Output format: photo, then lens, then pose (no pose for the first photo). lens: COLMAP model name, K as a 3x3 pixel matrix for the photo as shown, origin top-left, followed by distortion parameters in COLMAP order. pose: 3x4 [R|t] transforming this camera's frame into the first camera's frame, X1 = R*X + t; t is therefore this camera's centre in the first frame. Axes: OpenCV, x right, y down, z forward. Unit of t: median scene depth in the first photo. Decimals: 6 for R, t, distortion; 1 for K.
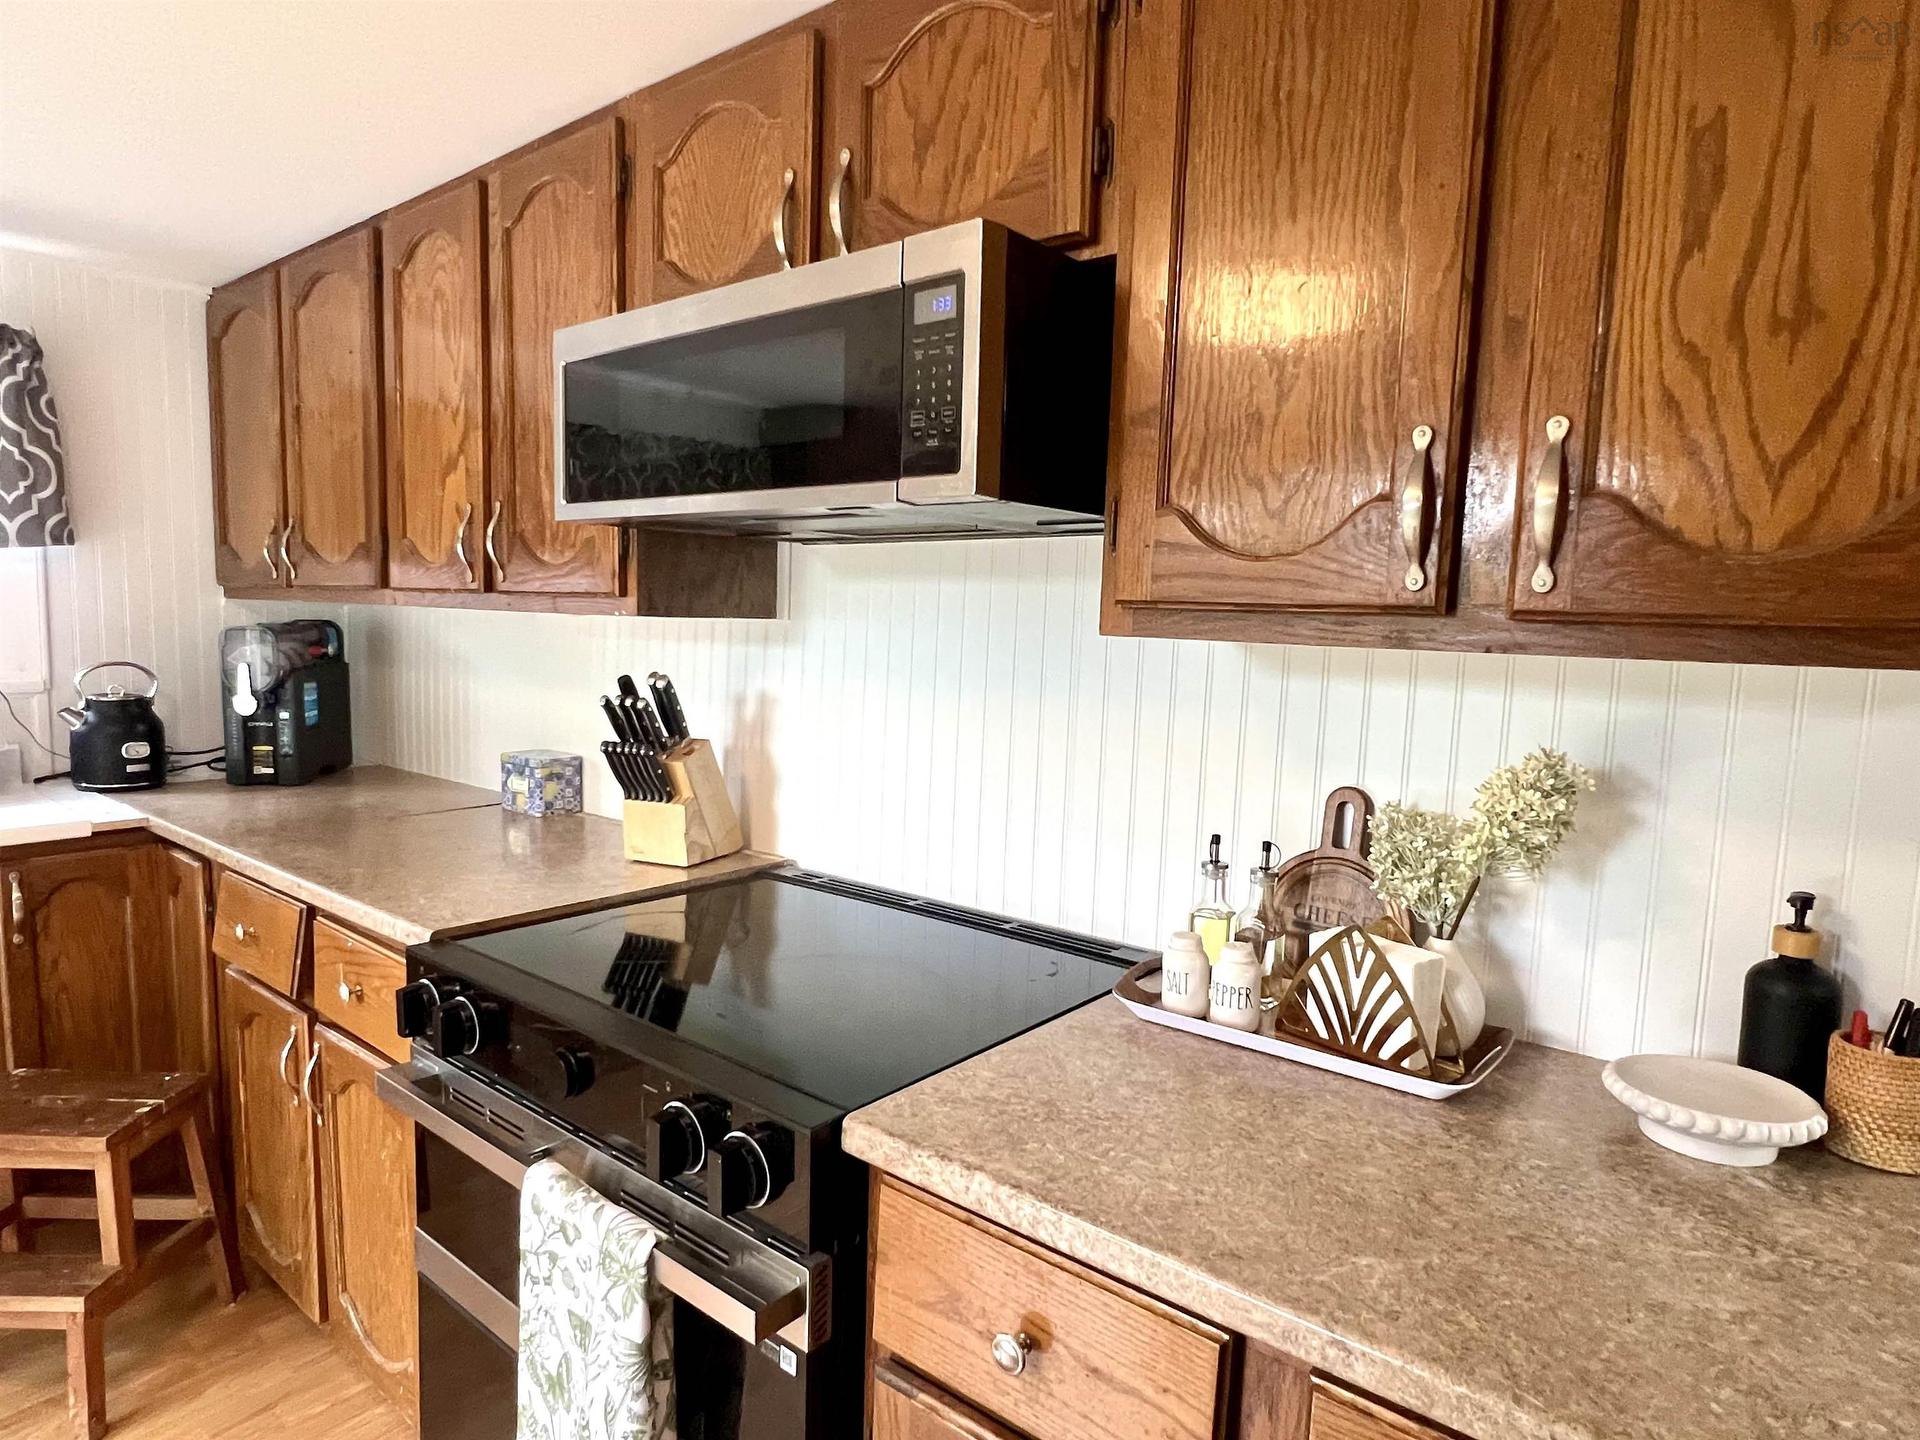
lens RADIAL K [[1115.0, 0, 966.6], [0, 1115.0, 727.5], [0, 0, 1]] dist [-0.002407, 0.000714]
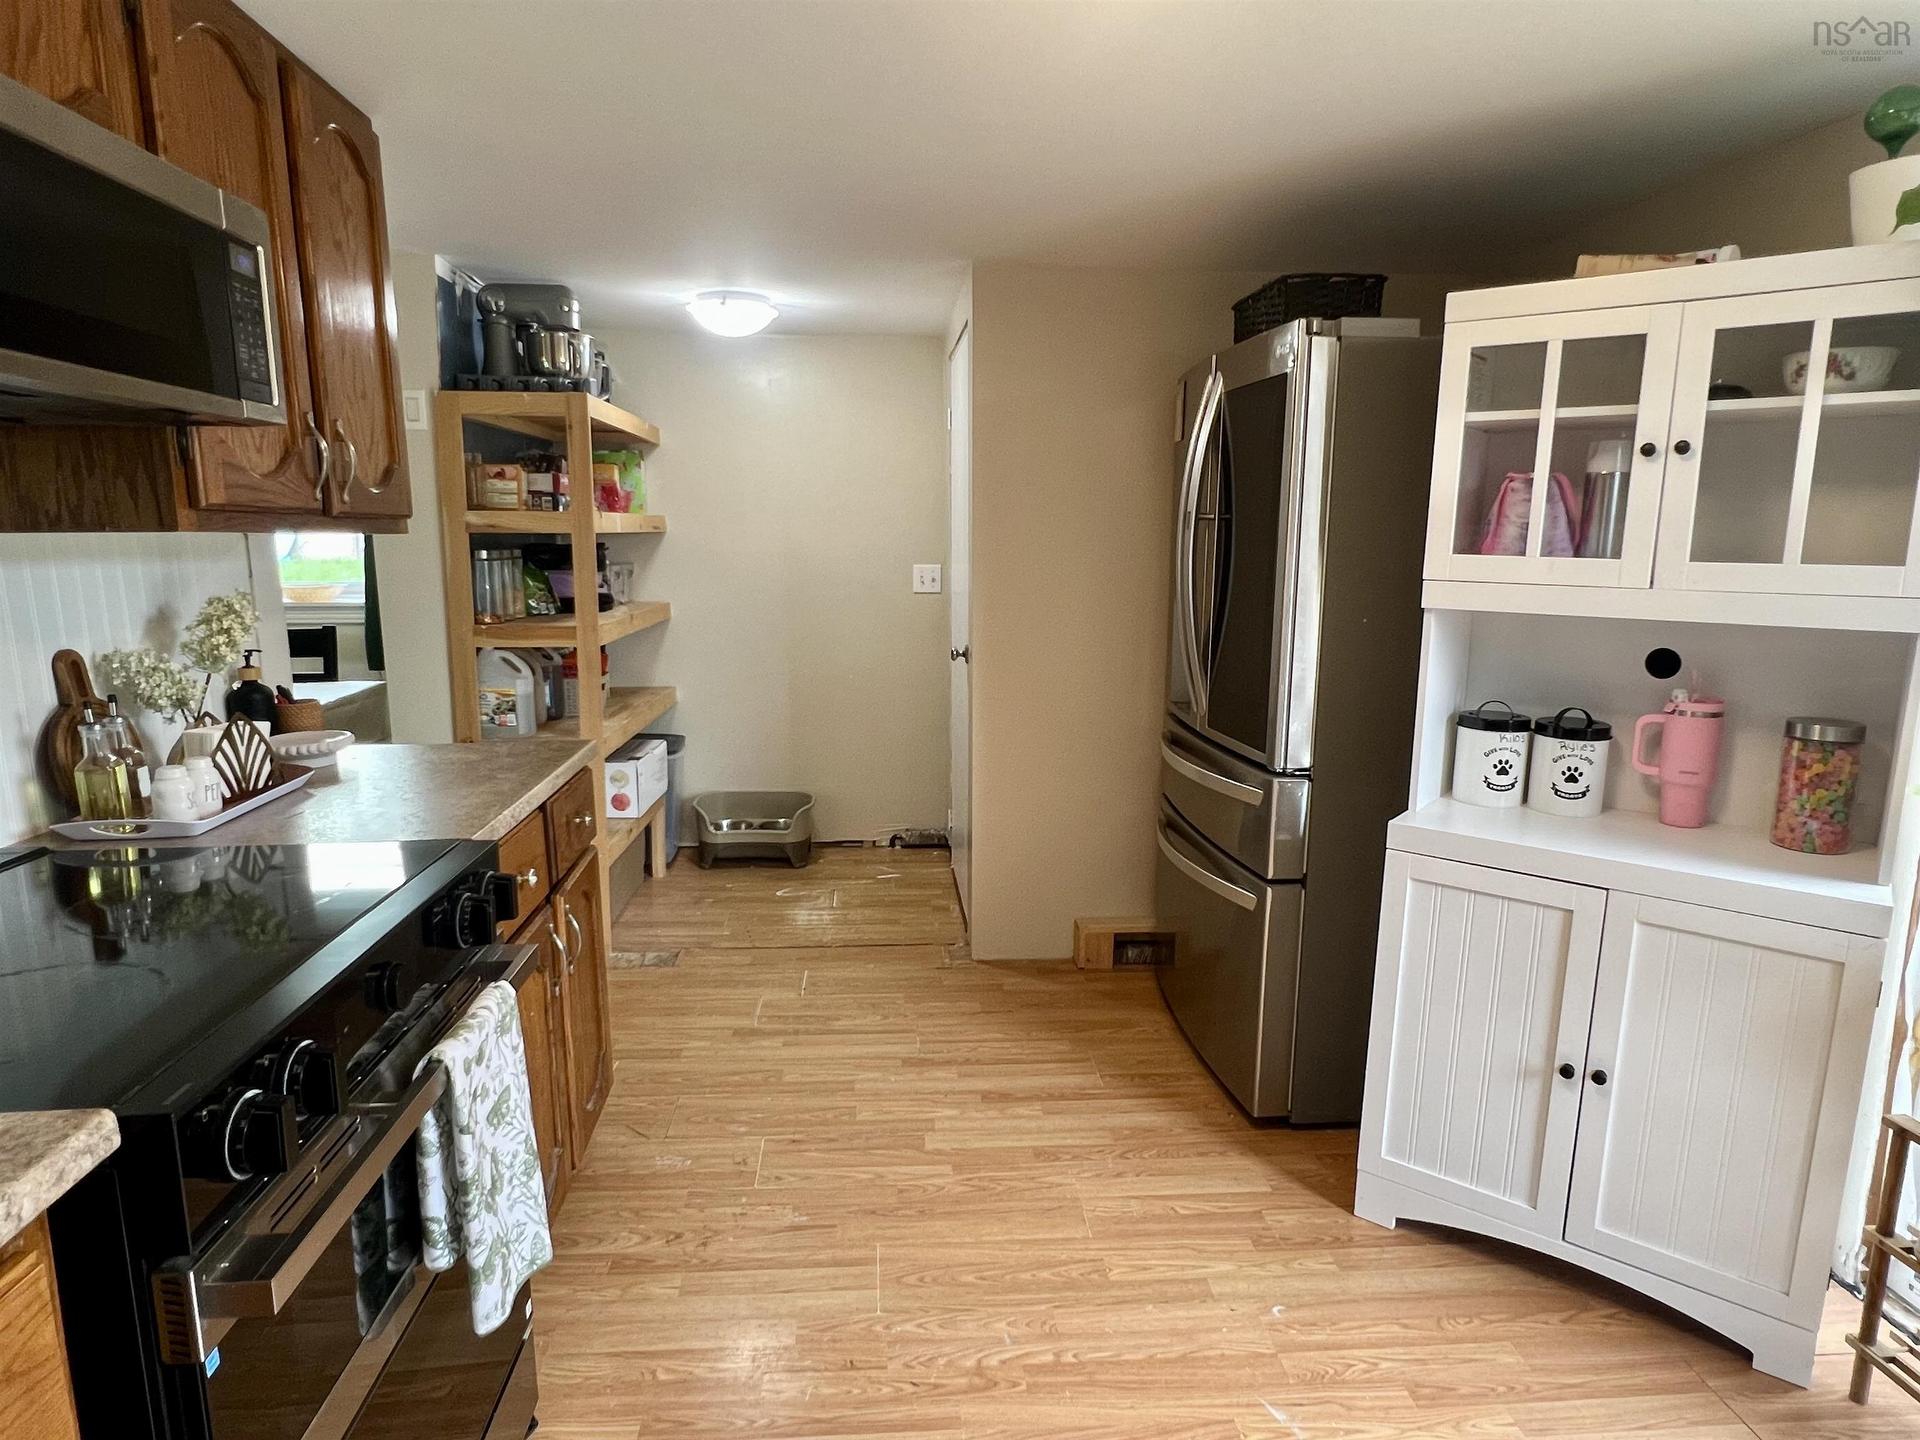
lens RADIAL K [[1115.0, 0, 966.6], [0, 1115.0, 727.5], [0, 0, 1]] dist [-0.002407, 0.000714]
pose [[-0.700391, -0.148348, 0.698173, -0.836511], [0.053820, 0.964402, 0.258907, -0.088230], [-0.711727, 0.218912, -0.667474, 0.751943]]
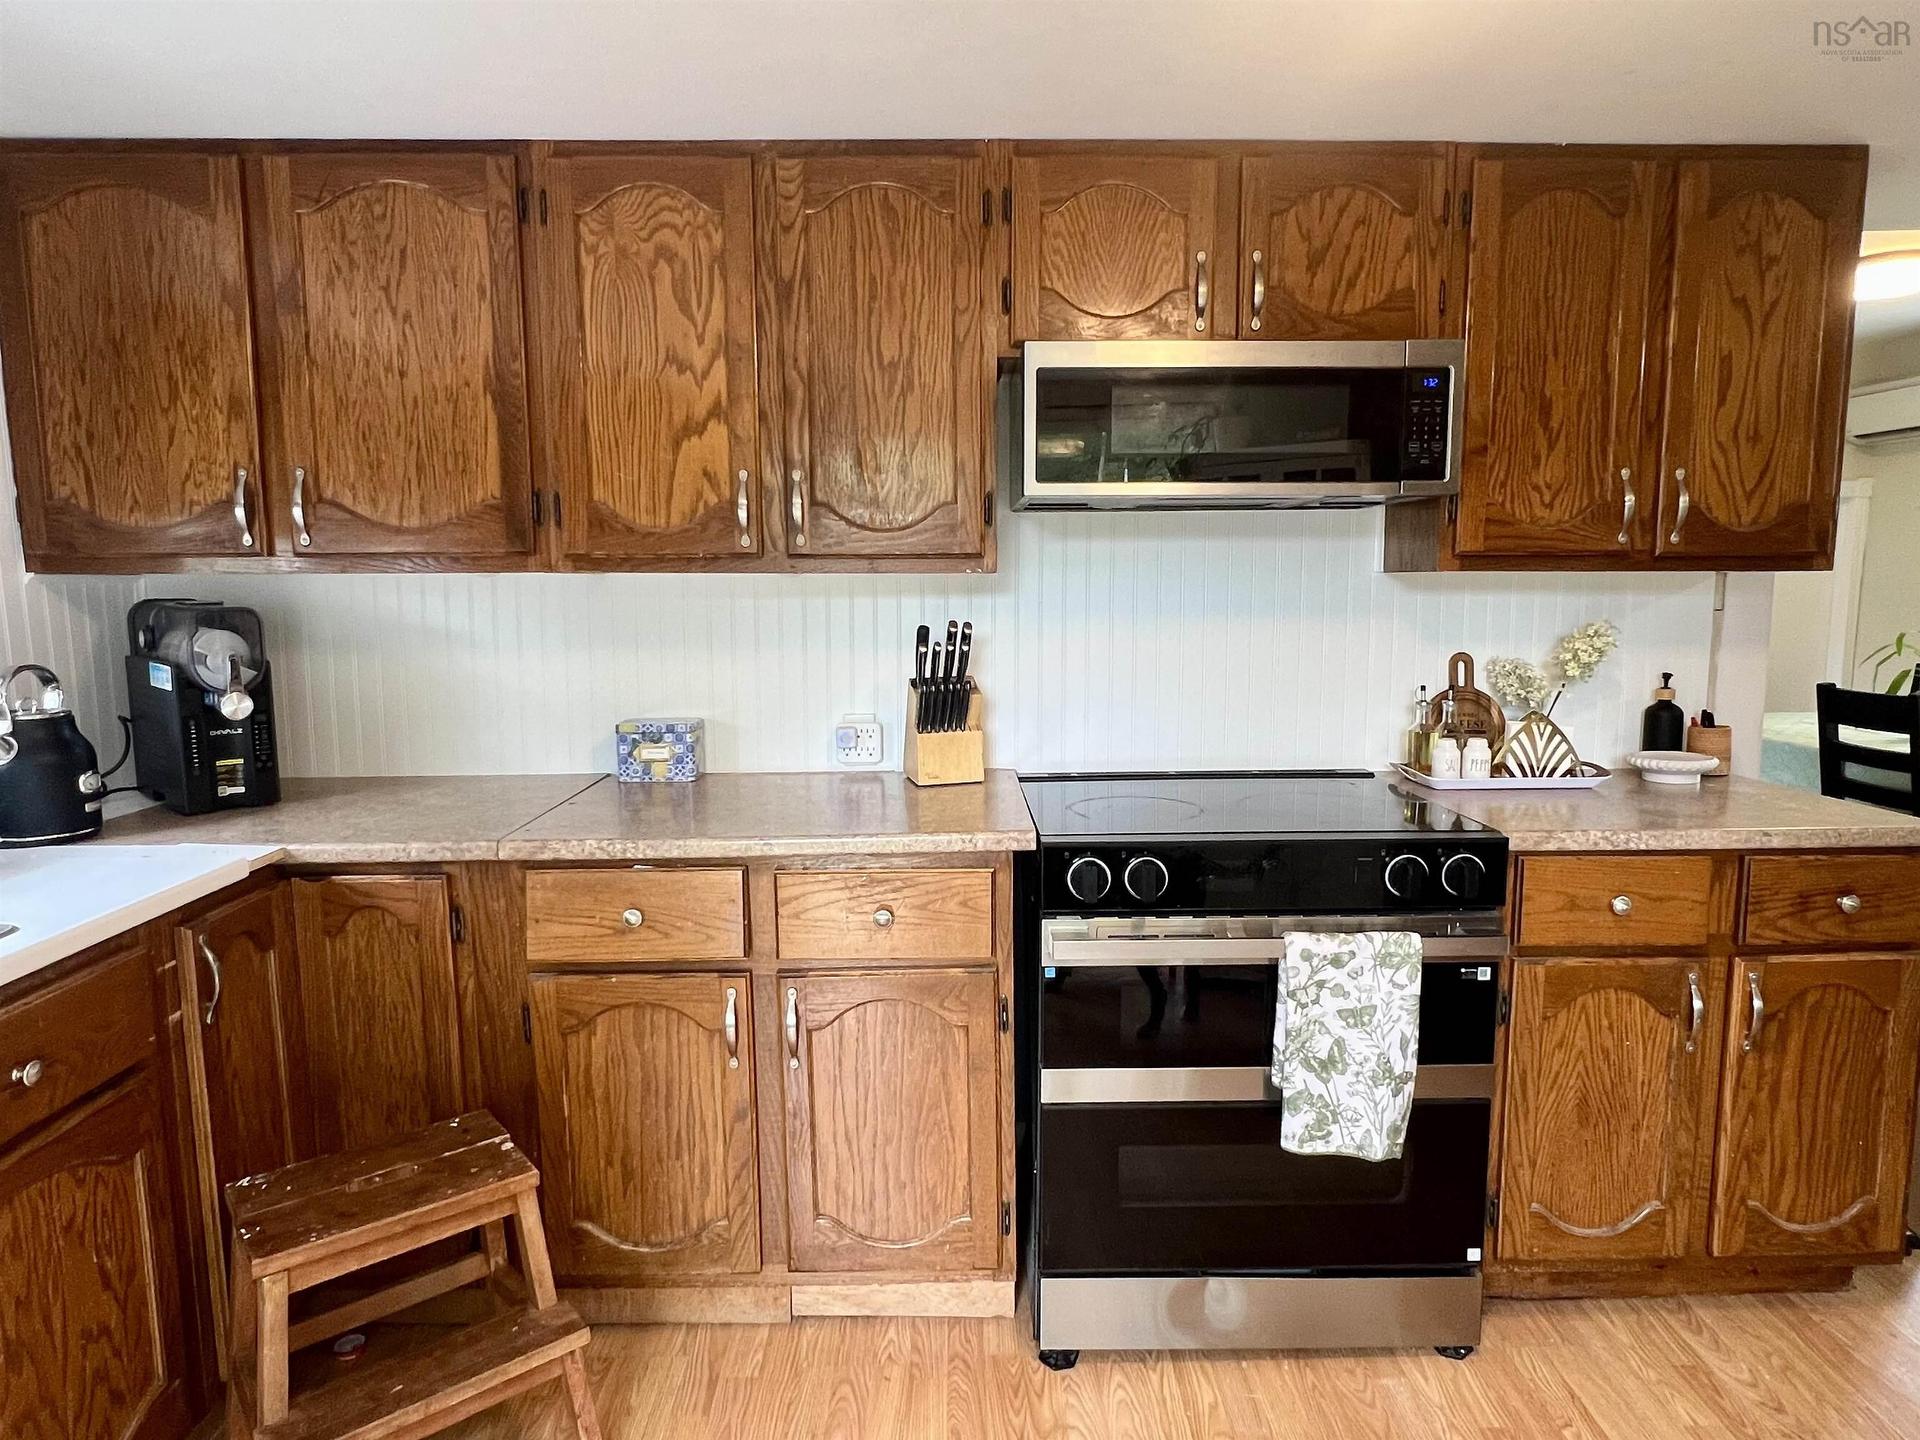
lens RADIAL K [[1194.3, 0, 960.0], [0, 1194.3, 720.0], [0, 0, 1]] dist [-0.001836, -0.001007]
pose [[0.756494, -0.109665, 0.644740, -1.015892], [0.091240, 0.993897, 0.062000, -0.021001], [-0.647604, 0.011923, 0.761883, 0.033490]]
